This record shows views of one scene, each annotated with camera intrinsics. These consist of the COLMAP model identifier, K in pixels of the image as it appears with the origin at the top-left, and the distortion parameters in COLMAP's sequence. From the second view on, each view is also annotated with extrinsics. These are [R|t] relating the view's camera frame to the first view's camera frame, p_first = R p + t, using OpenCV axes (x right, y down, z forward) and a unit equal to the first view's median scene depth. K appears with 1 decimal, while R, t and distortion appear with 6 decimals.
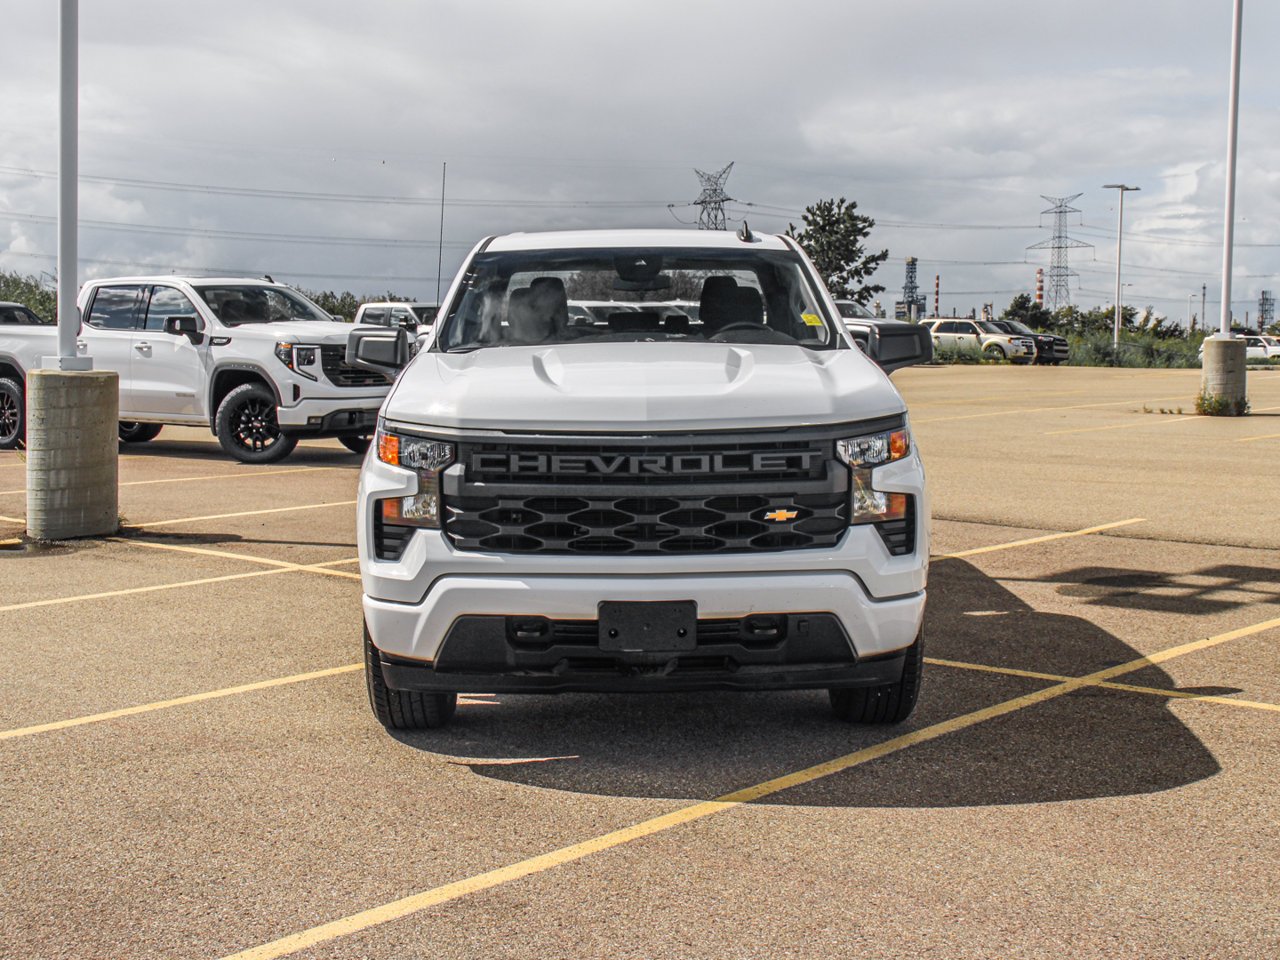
lens RADIAL K [[1862.5, 0, 677.9], [0, 1862.5, 482.2], [0, 0, 1]] dist [0.040948, 0.028767]
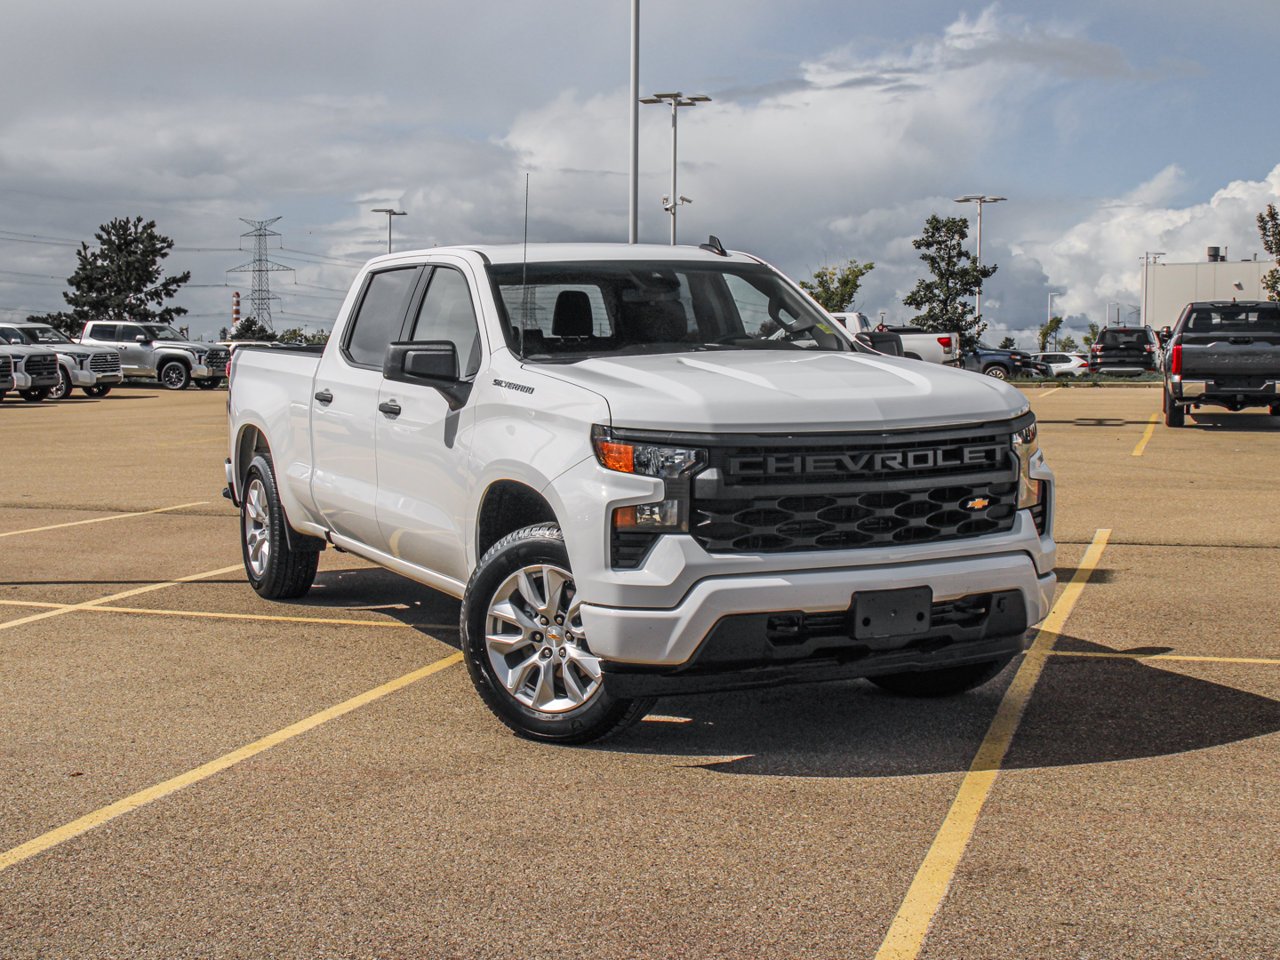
lens RADIAL K [[1862.5, 0, 677.9], [0, 1862.5, 482.2], [0, 0, 1]] dist [0.040948, 0.028767]
pose [[0.907767, -0.043033, 0.417261, -0.531799], [0.048279, 0.998832, -0.002022, -0.001047], [-0.416686, 0.021981, 0.908785, 0.072609]]
